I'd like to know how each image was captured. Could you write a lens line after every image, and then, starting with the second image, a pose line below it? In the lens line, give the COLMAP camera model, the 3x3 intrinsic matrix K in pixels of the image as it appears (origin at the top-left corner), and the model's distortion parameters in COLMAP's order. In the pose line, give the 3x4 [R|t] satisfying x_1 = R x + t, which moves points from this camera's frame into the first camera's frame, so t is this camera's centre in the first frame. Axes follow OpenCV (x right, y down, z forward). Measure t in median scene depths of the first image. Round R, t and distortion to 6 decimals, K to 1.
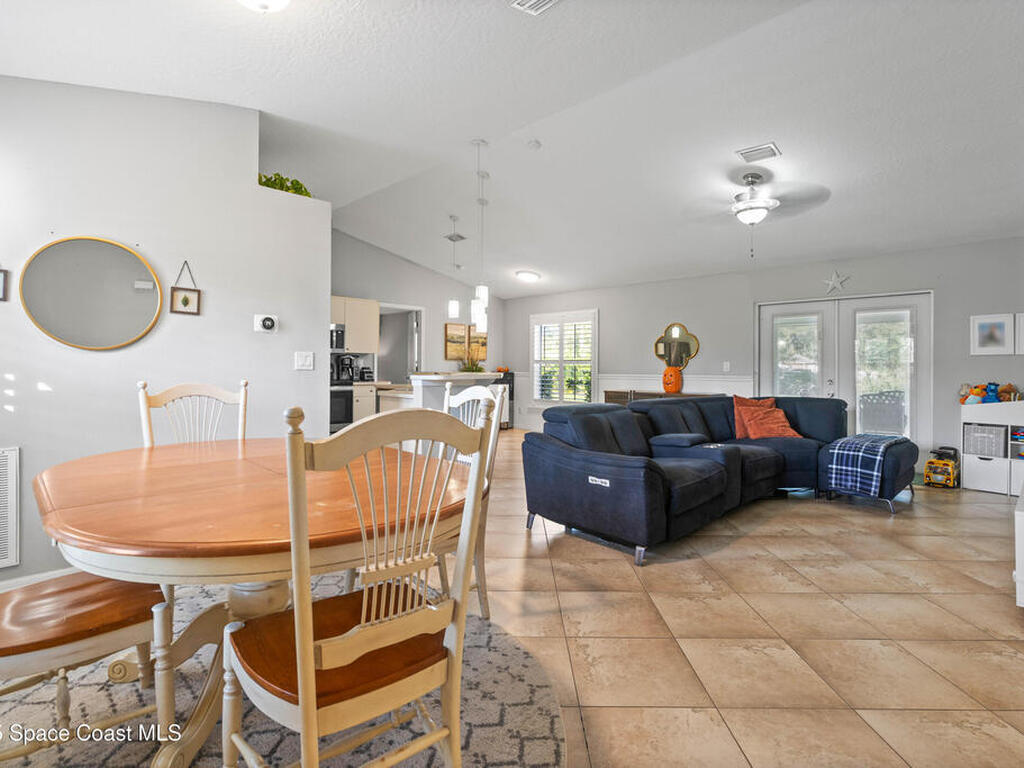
lens RADIAL K [[514.7, 0, 515.5], [0, 514.7, 363.9], [0, 0, 1]] dist [0.001620, 0.000058]
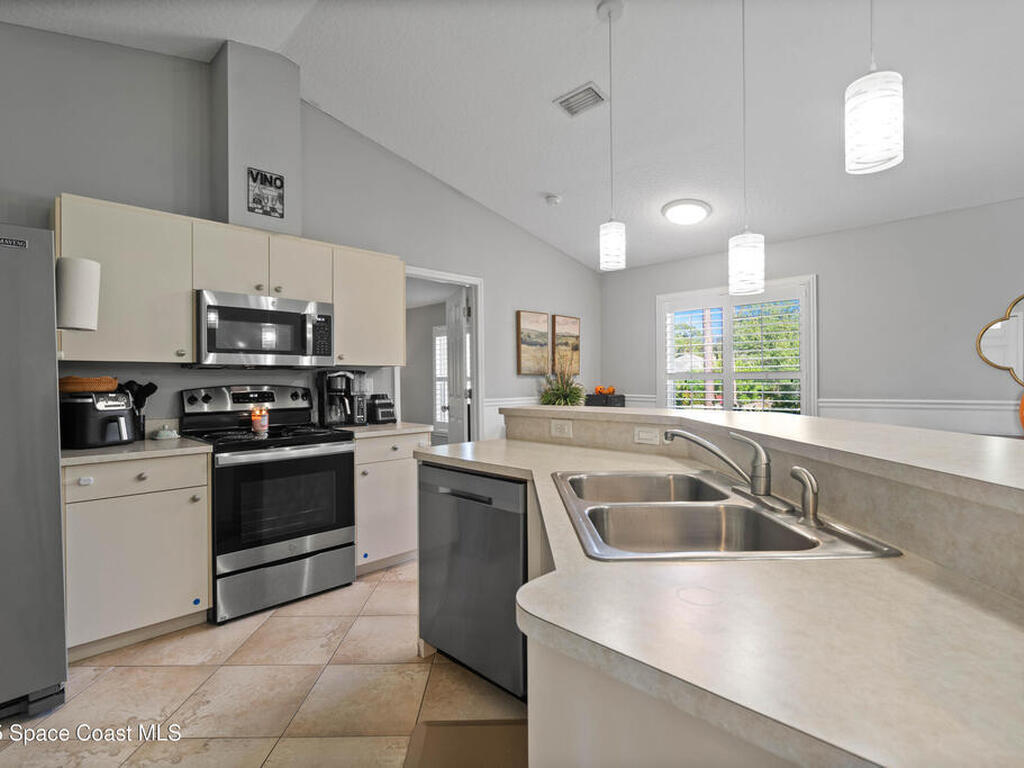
lens RADIAL K [[514.7, 0, 511.9], [0, 514.7, 382.0], [0, 0, 1]] dist [0.001620, 0.000058]
pose [[0.999904, -0.013038, -0.004784, -0.154278], [0.013108, 0.999804, 0.014855, -0.010419], [0.004589, -0.014916, 0.999878, 0.487639]]
